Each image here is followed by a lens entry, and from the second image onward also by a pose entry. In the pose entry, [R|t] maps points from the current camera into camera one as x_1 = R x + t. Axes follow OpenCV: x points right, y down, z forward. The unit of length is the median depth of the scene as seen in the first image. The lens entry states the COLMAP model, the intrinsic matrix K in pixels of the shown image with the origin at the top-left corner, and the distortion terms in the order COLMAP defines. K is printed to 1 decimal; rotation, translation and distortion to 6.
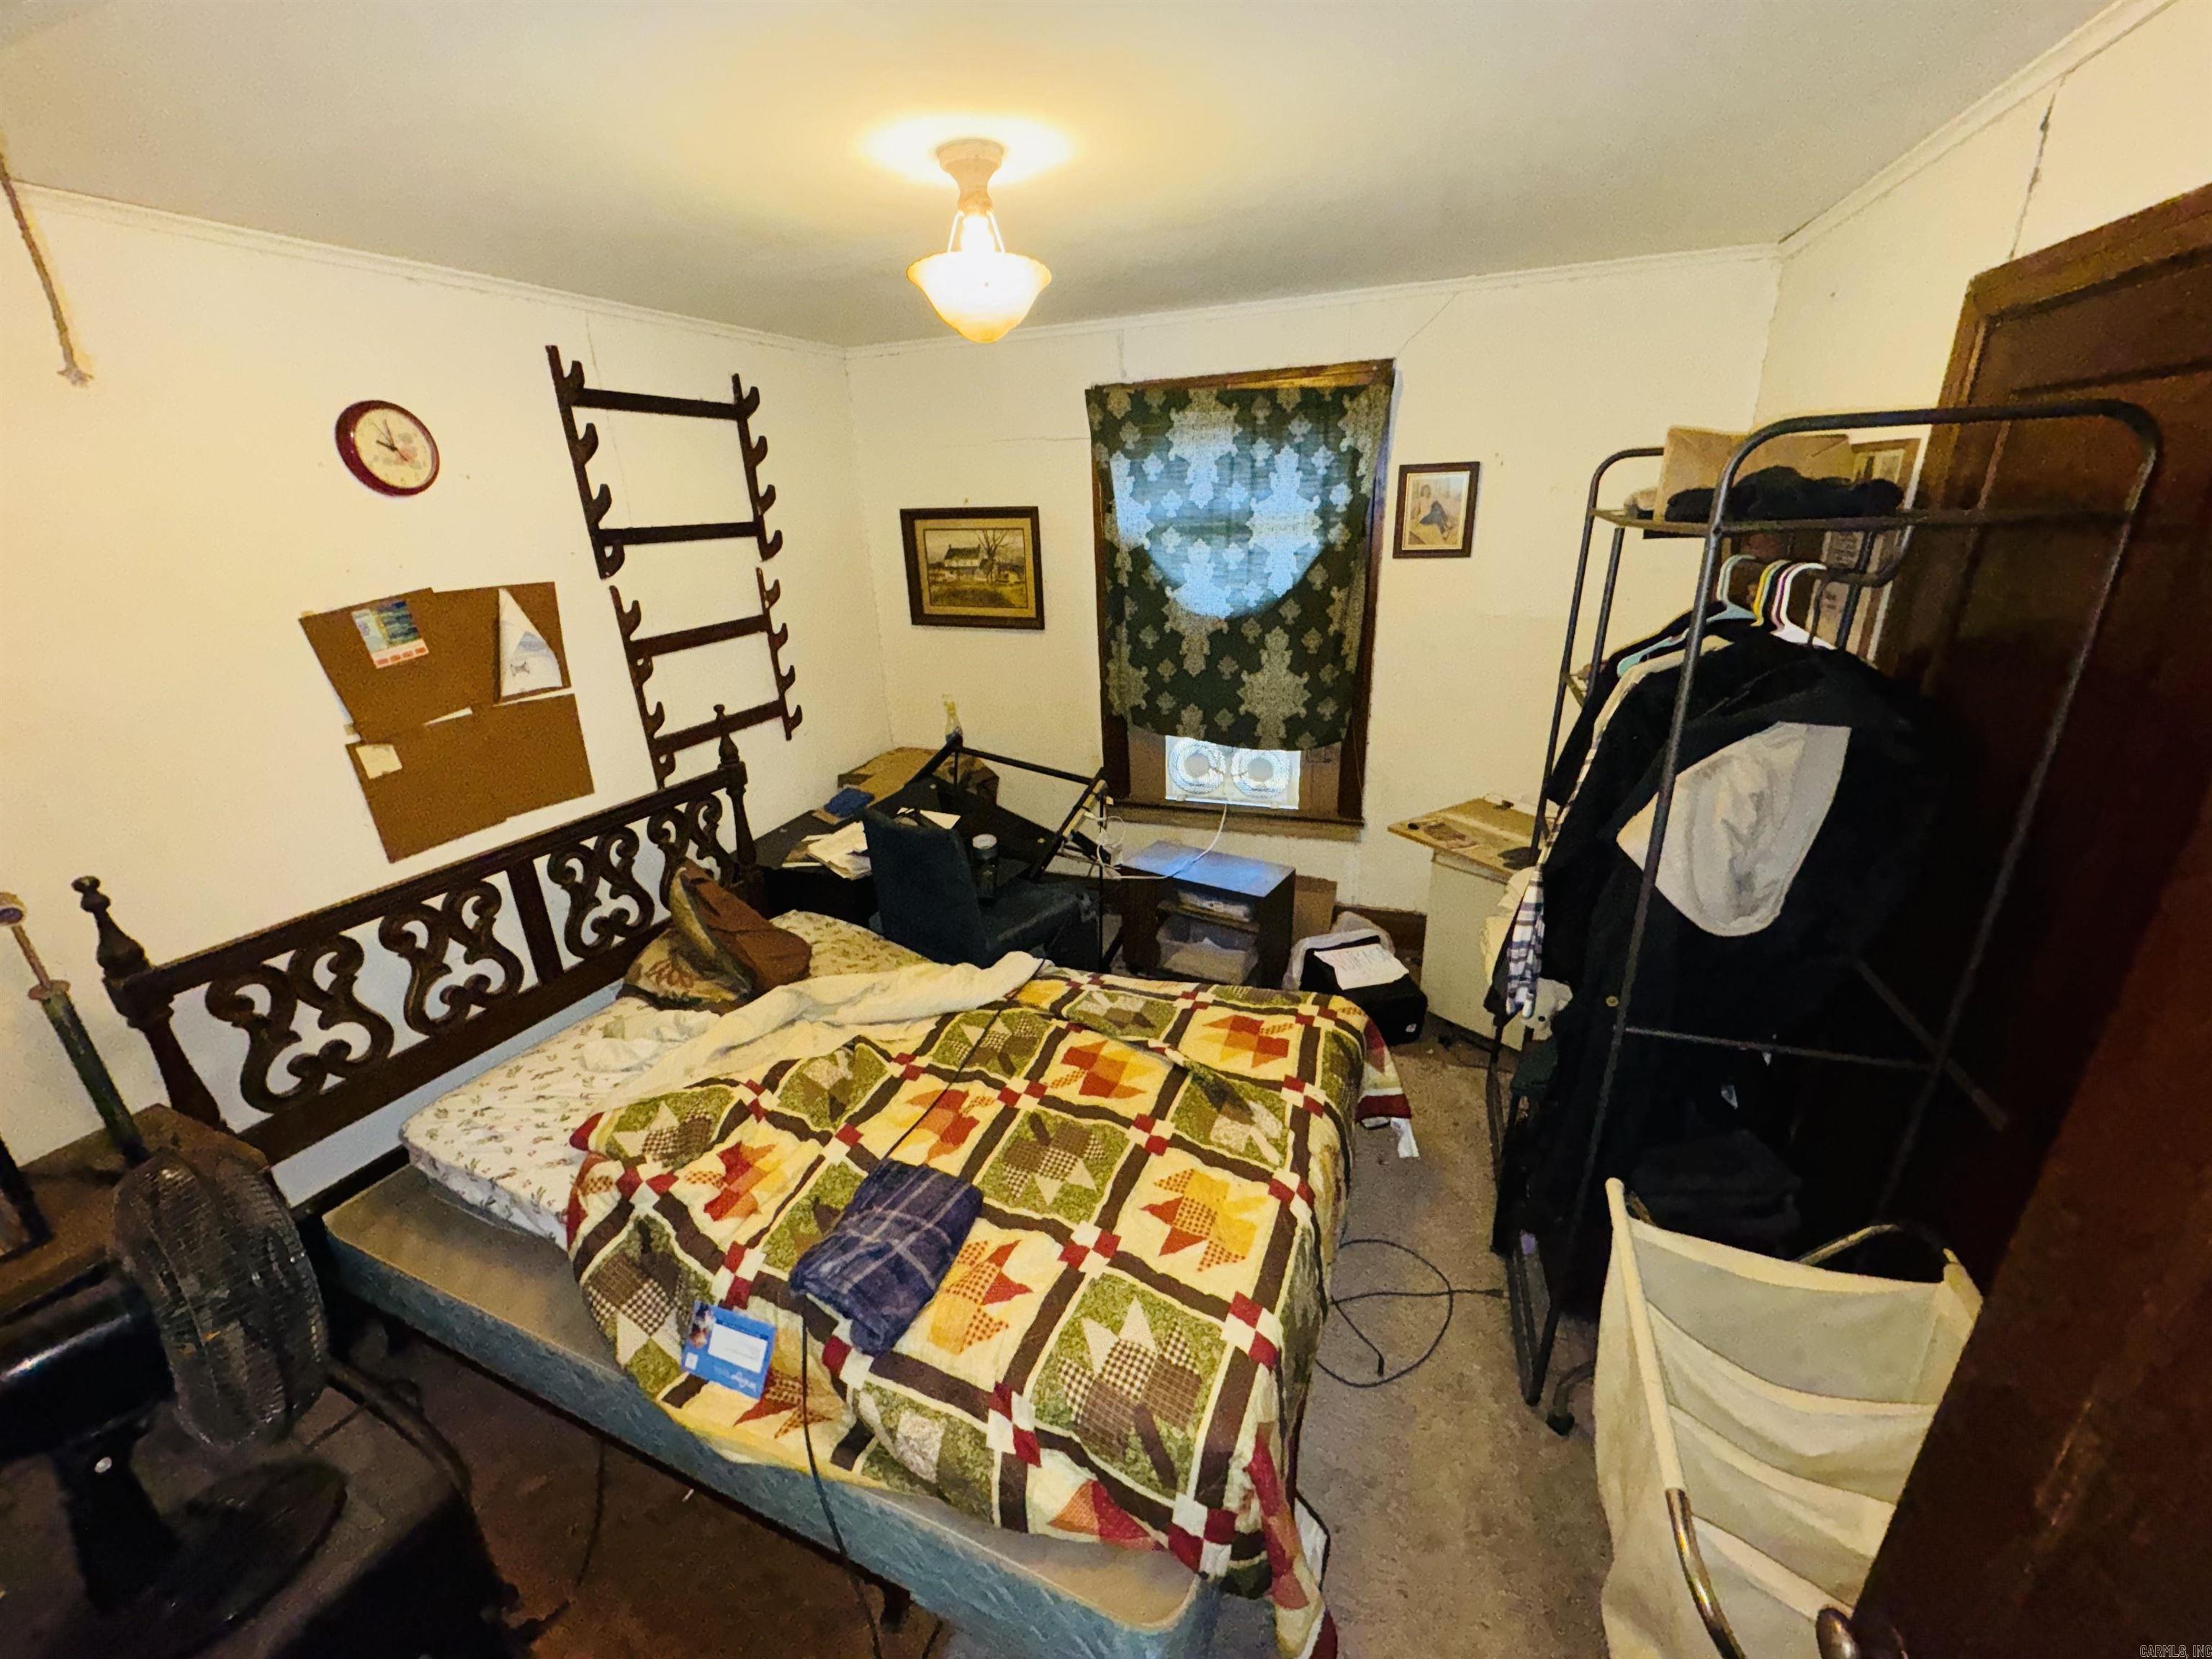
lens RADIAL K [[880.5, 0, 1108.1], [0, 880.5, 834.5], [0, 0, 1]] dist [-0.004226, 0.000688]
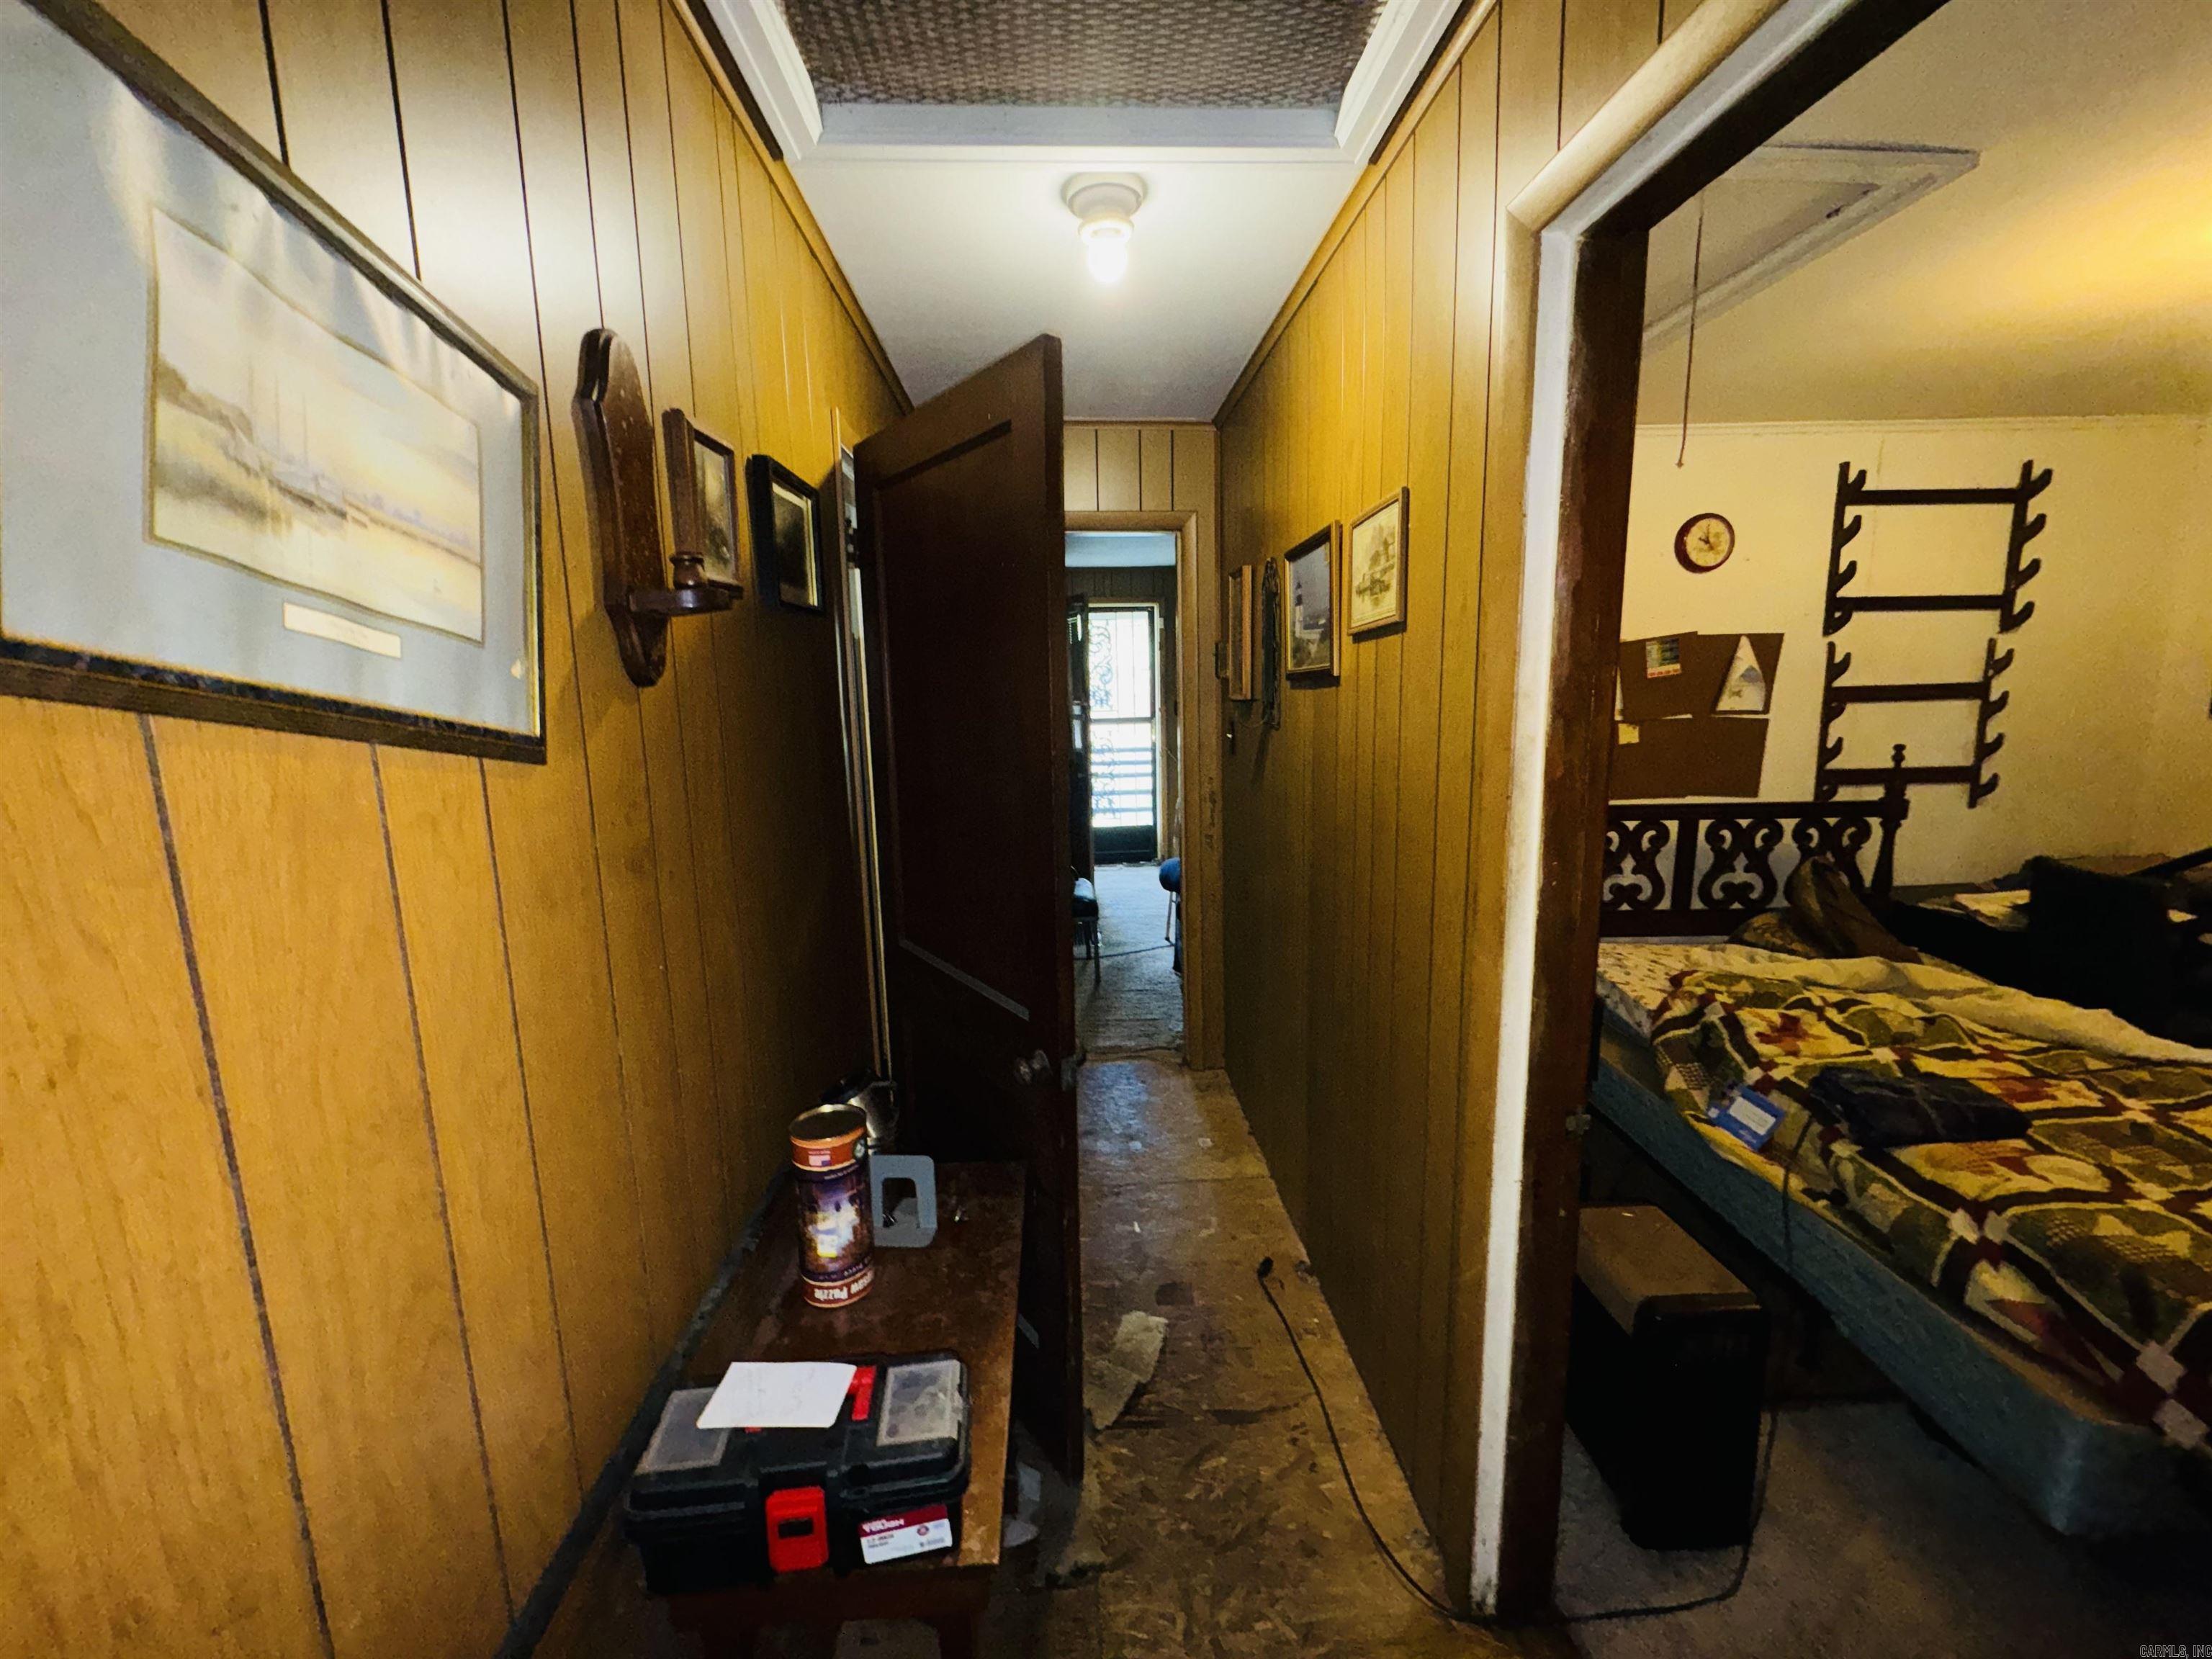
lens RADIAL K [[880.5, 0, 1105.7], [0, 880.5, 827.8], [0, 0, 1]] dist [-0.004226, 0.000688]
pose [[0.390314, 0.174823, -0.903931, 0.220880], [-0.321730, 0.945809, 0.044001, 0.261748], [0.862638, 0.273648, 0.425408, -0.369354]]
